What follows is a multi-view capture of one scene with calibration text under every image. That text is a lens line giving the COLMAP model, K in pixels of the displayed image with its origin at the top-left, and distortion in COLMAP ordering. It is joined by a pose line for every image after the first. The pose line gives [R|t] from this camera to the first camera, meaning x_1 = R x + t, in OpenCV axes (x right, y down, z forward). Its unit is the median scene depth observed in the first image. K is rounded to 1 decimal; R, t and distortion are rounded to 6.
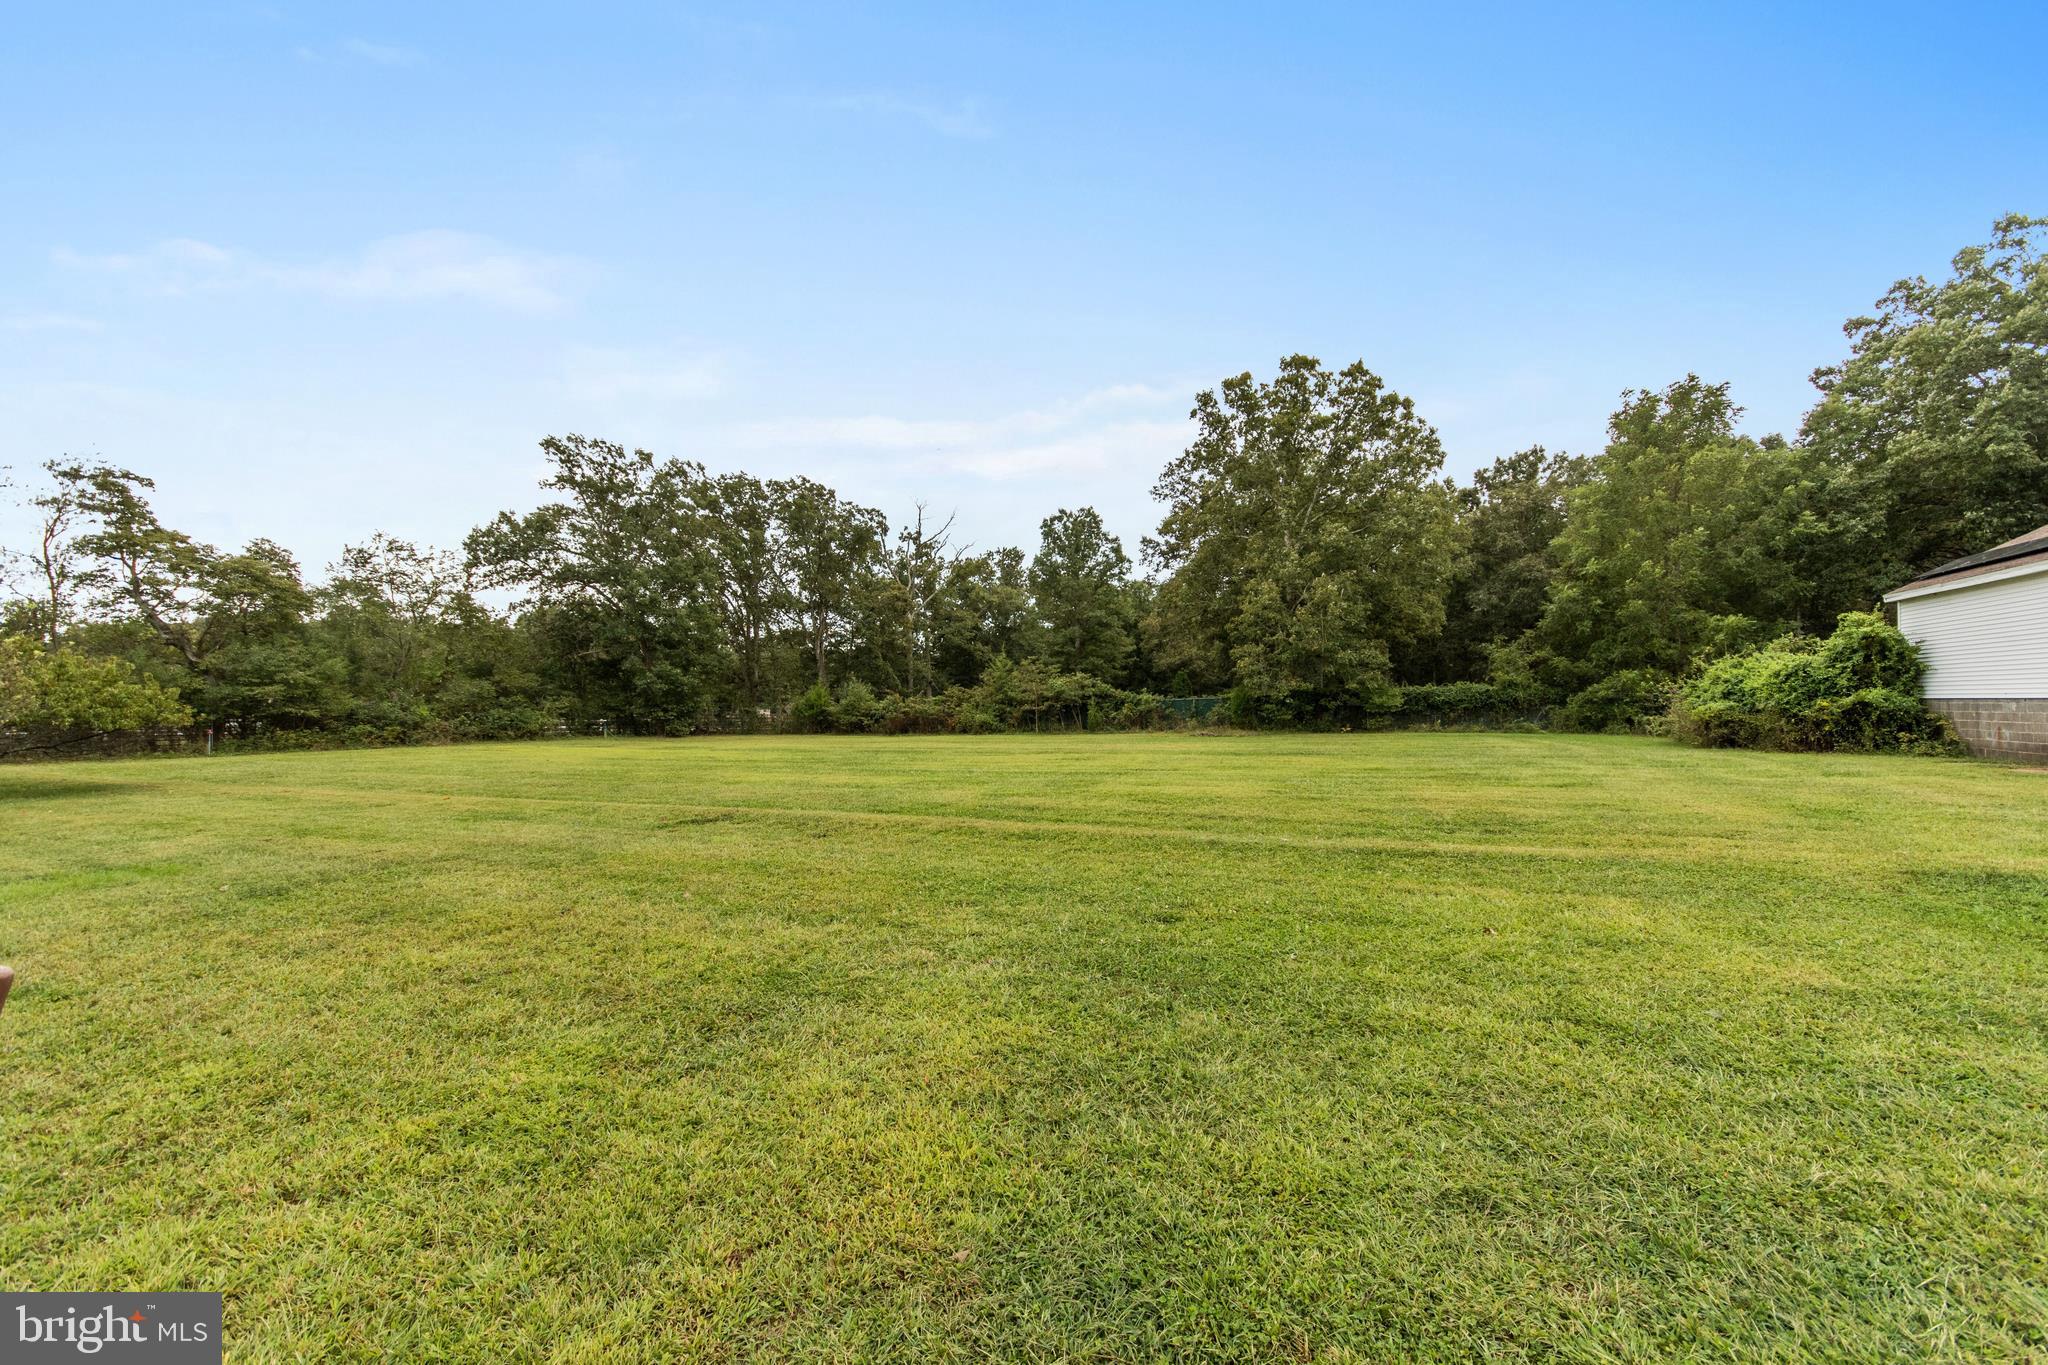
lens RADIAL K [[879.3, 0, 1024.7], [0, 879.3, 694.6], [0, 0, 1]] dist [0.001354, -0.009788]
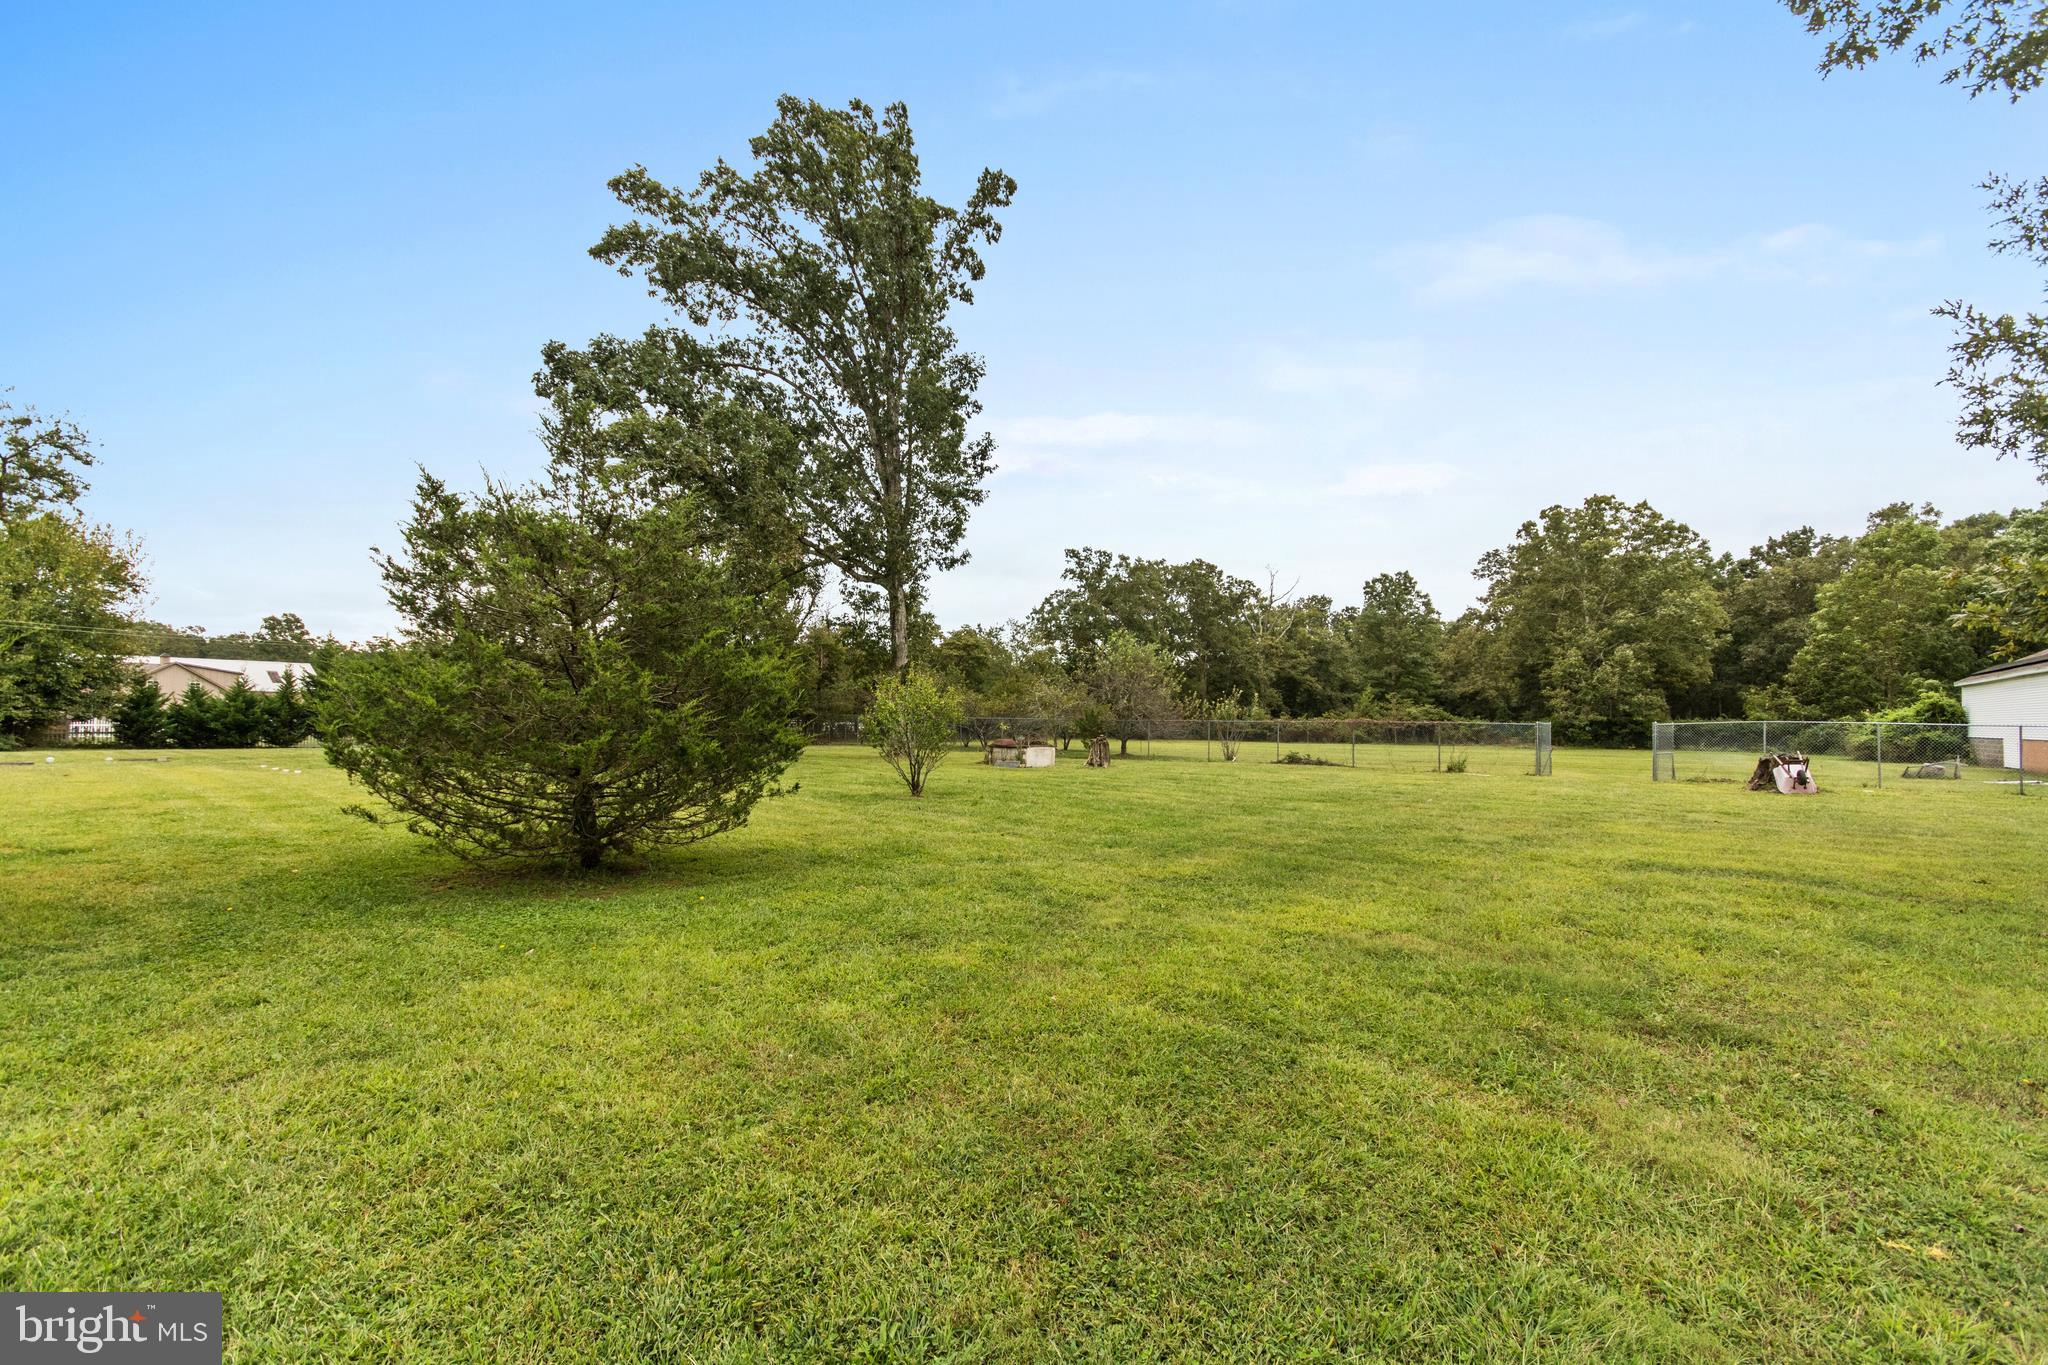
lens RADIAL K [[879.3, 0, 1024.7], [0, 879.3, 694.6], [0, 0, 1]] dist [0.001354, -0.009788]
pose [[0.969404, 0.021345, -0.244539, -0.226460], [-0.025058, 0.999613, -0.012084, -0.005578], [0.244187, 0.017842, 0.969564, -0.581181]]
